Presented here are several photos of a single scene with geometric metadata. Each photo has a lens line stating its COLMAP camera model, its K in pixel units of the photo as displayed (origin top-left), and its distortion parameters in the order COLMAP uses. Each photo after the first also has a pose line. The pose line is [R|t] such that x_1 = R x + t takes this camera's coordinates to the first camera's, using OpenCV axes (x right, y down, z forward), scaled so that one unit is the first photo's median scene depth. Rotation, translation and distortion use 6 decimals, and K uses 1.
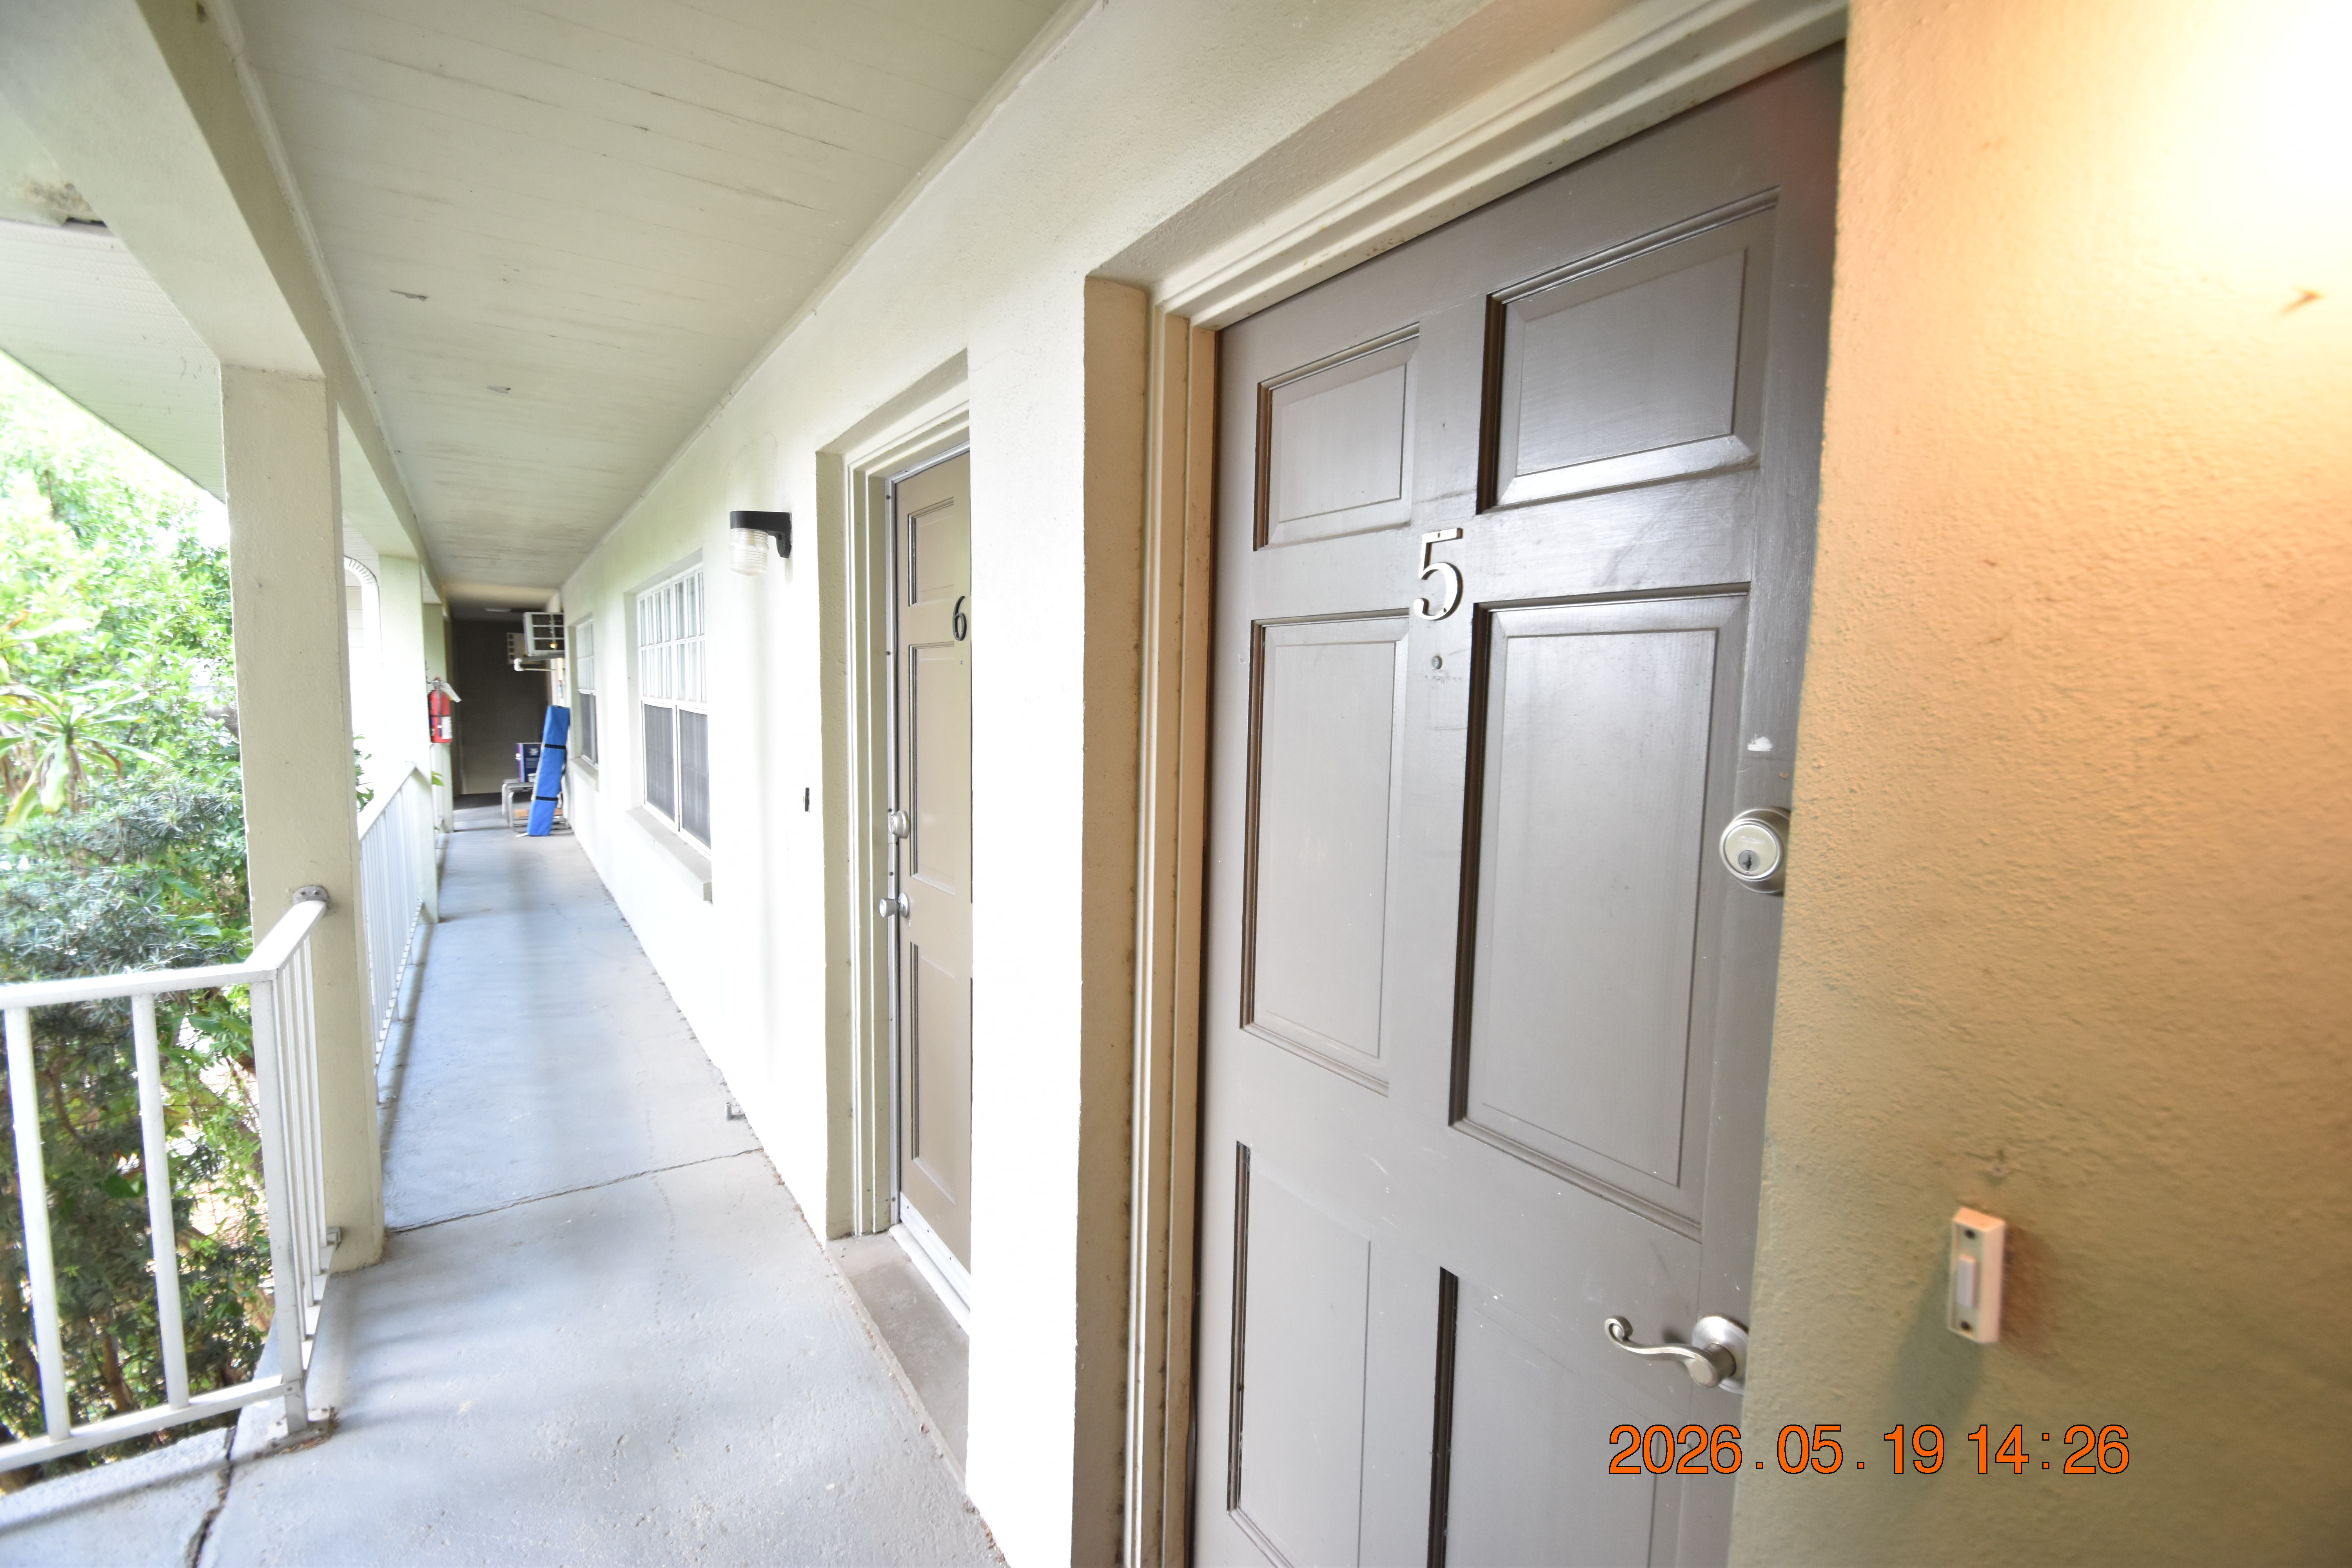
lens RADIAL K [[1026.3, 0, 1172.0], [0, 1026.3, 798.1], [0, 0, 1]] dist [0.006103, -0.012042]
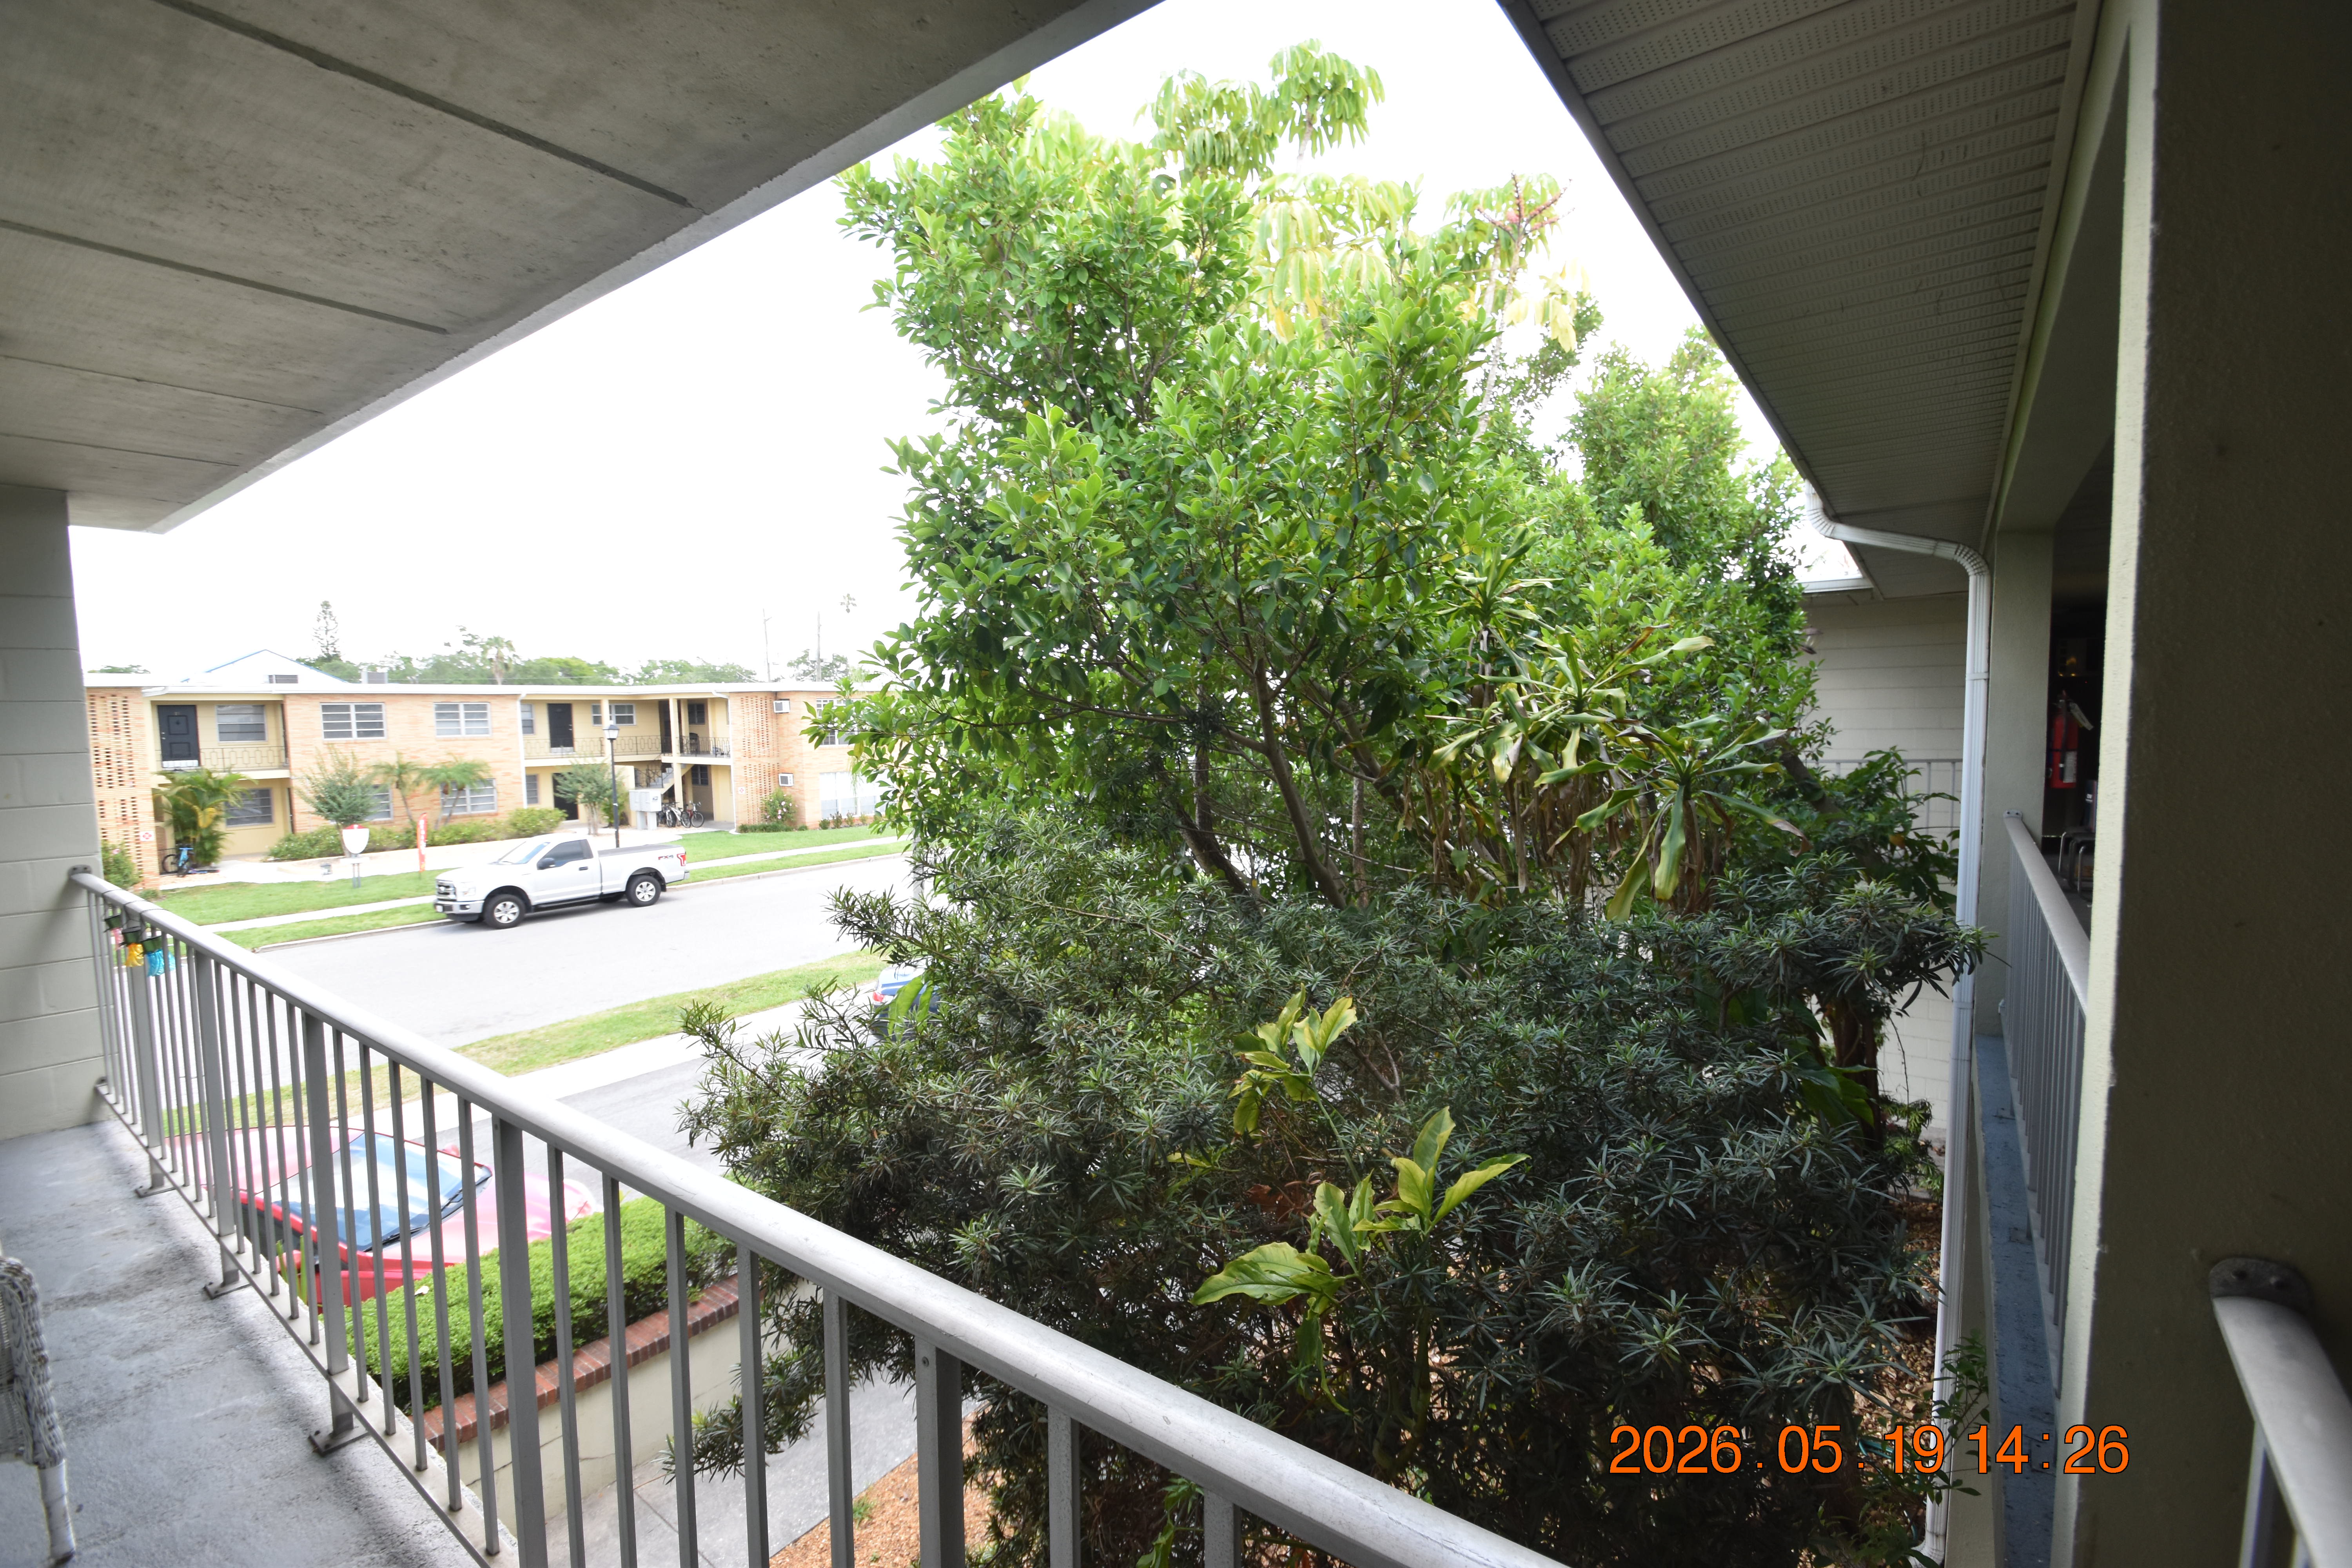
lens RADIAL K [[1026.3, 0, 1172.4], [0, 1026.3, 788.7], [0, 0, 1]] dist [0.006103, -0.012042]
pose [[0.325588, 0.039656, -0.944680, -0.354747], [-0.068988, 0.997453, 0.018095, -0.034874], [0.942991, 0.059280, 0.327495, 0.287317]]
